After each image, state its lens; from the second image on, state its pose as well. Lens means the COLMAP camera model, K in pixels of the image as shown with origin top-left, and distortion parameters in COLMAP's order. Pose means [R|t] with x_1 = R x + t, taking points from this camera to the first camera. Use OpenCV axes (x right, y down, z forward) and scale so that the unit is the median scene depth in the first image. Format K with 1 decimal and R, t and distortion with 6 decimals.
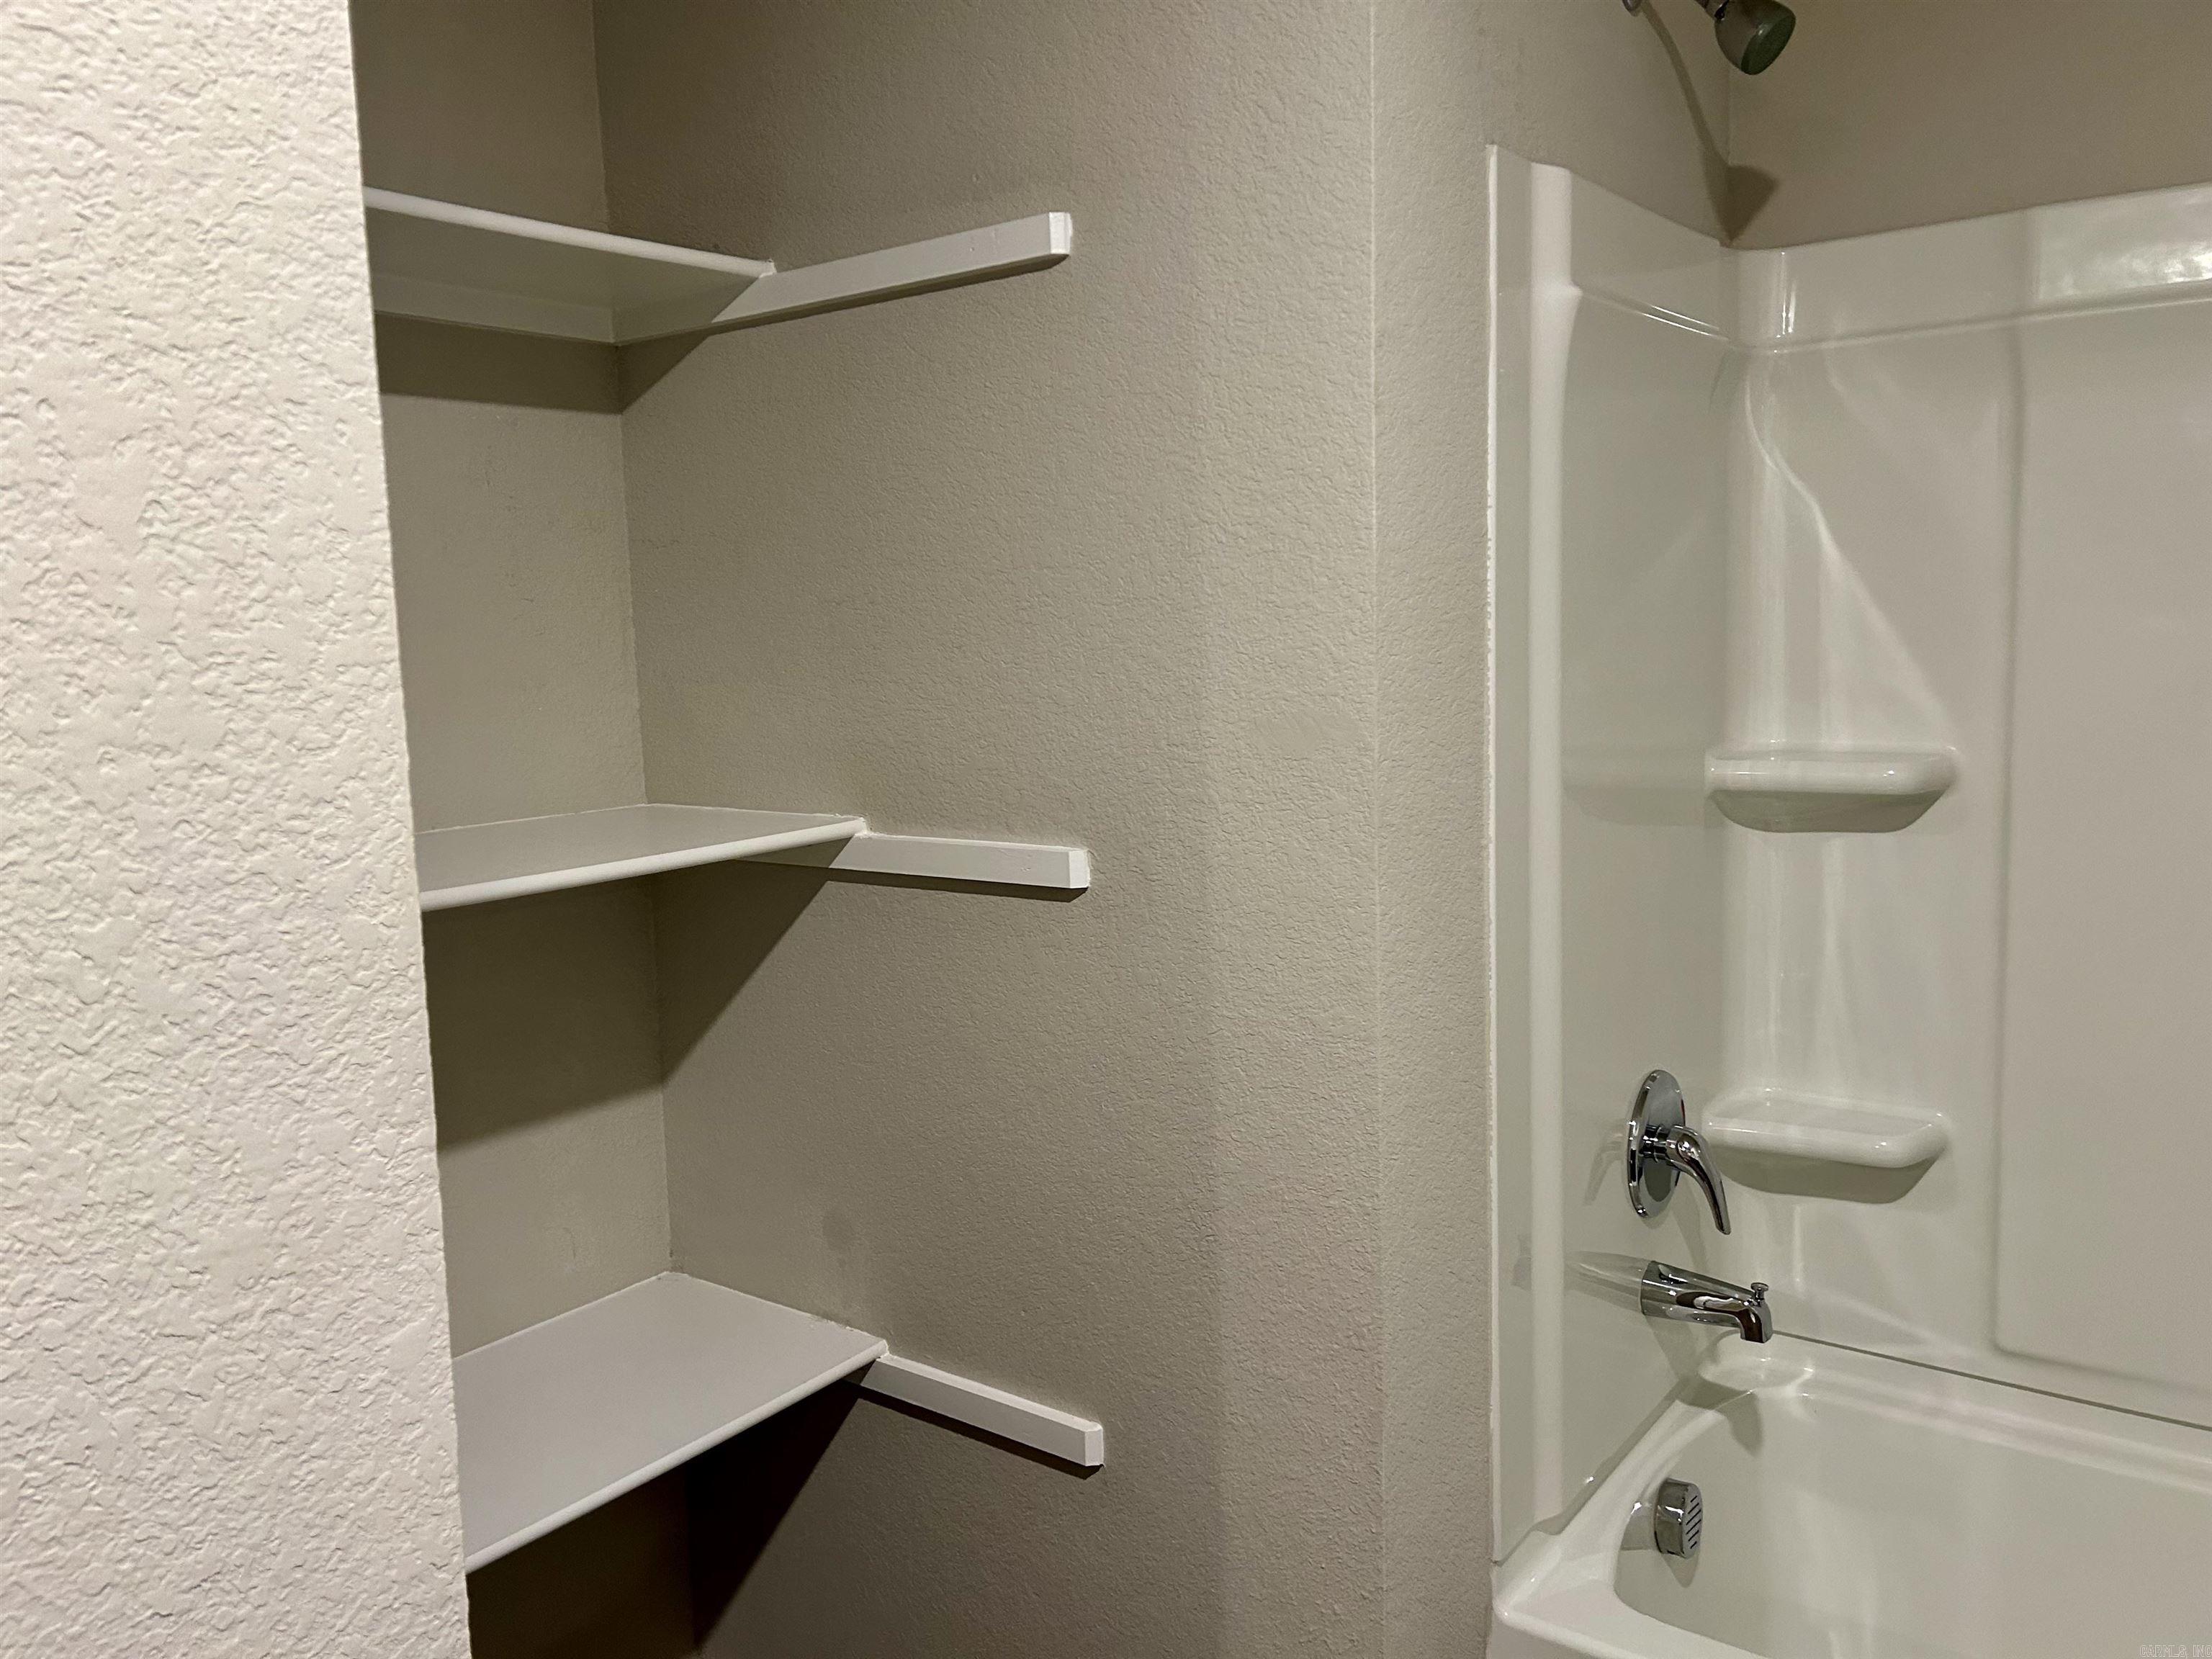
lens RADIAL K [[1672.1, 0, 1099.5], [0, 1672.1, 835.3], [0, 0, 1]] dist [0.115237, -0.131228]
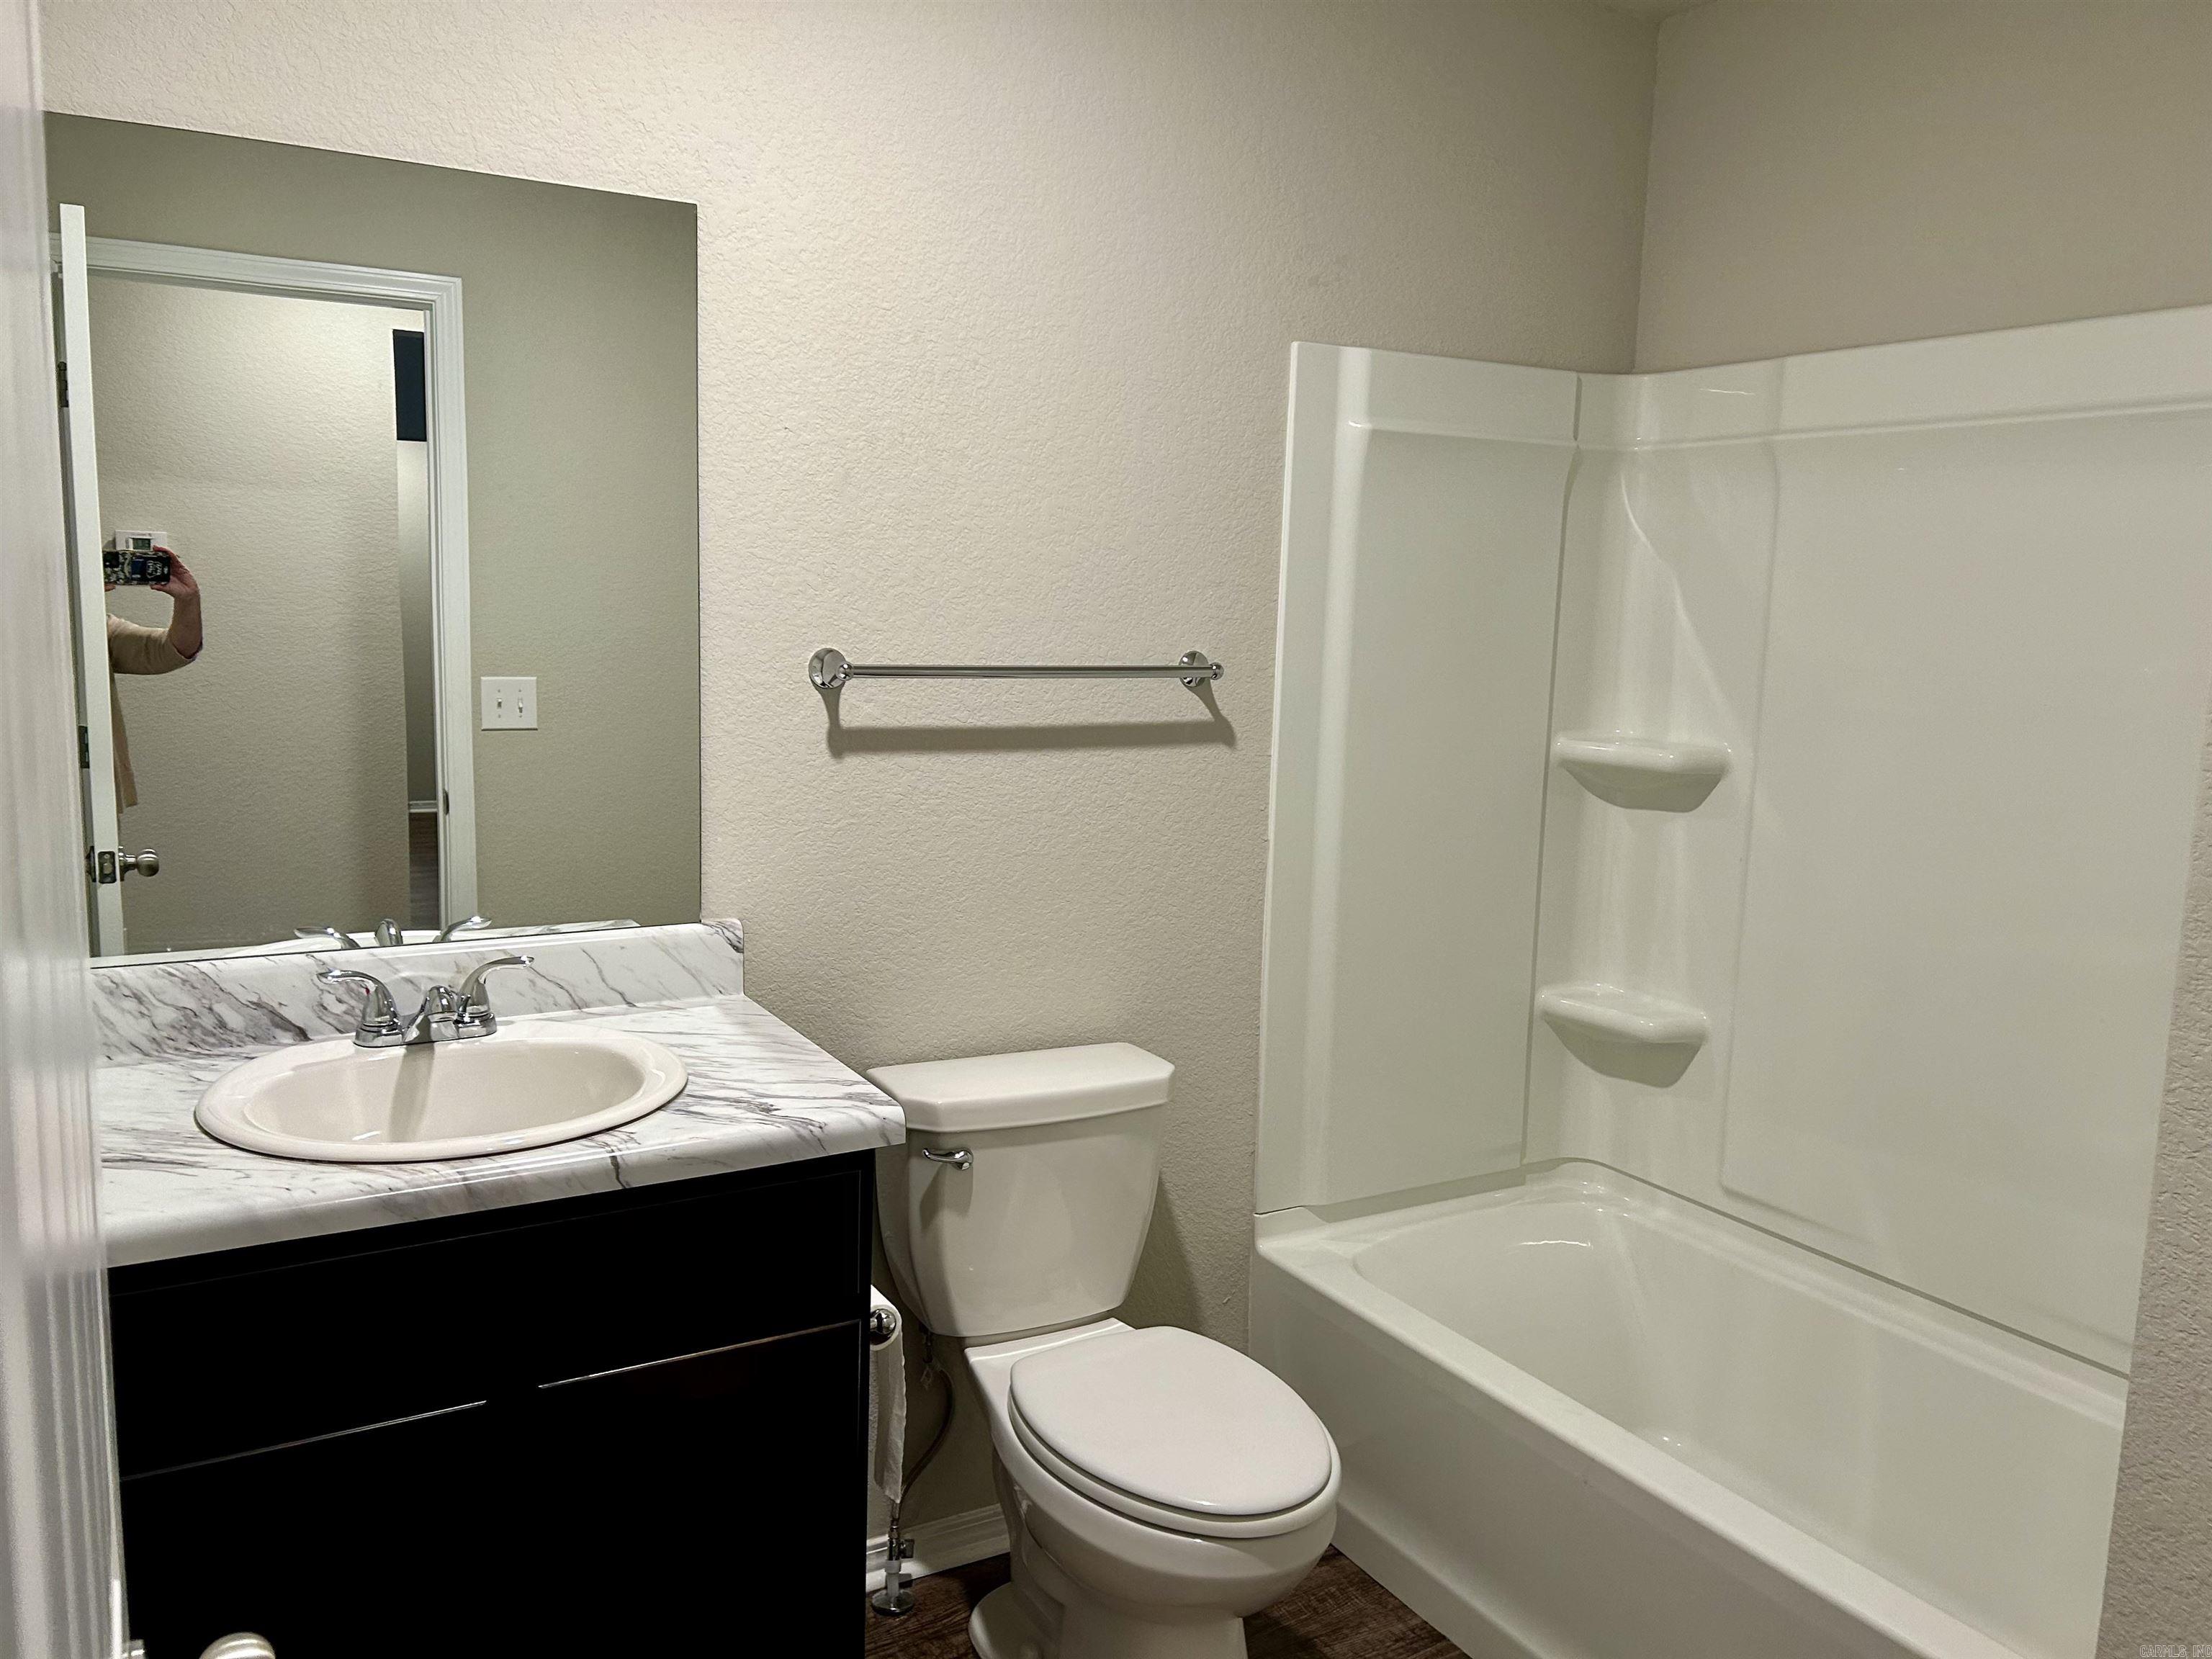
lens RADIAL K [[1672.1, 0, 1099.5], [0, 1672.1, 835.3], [0, 0, 1]] dist [0.115237, -0.131228]
pose [[0.925200, 0.111818, -0.362632, 0.522325], [-0.107217, 0.993693, 0.032859, 0.030366], [0.364019, 0.008480, 0.931353, -0.441995]]
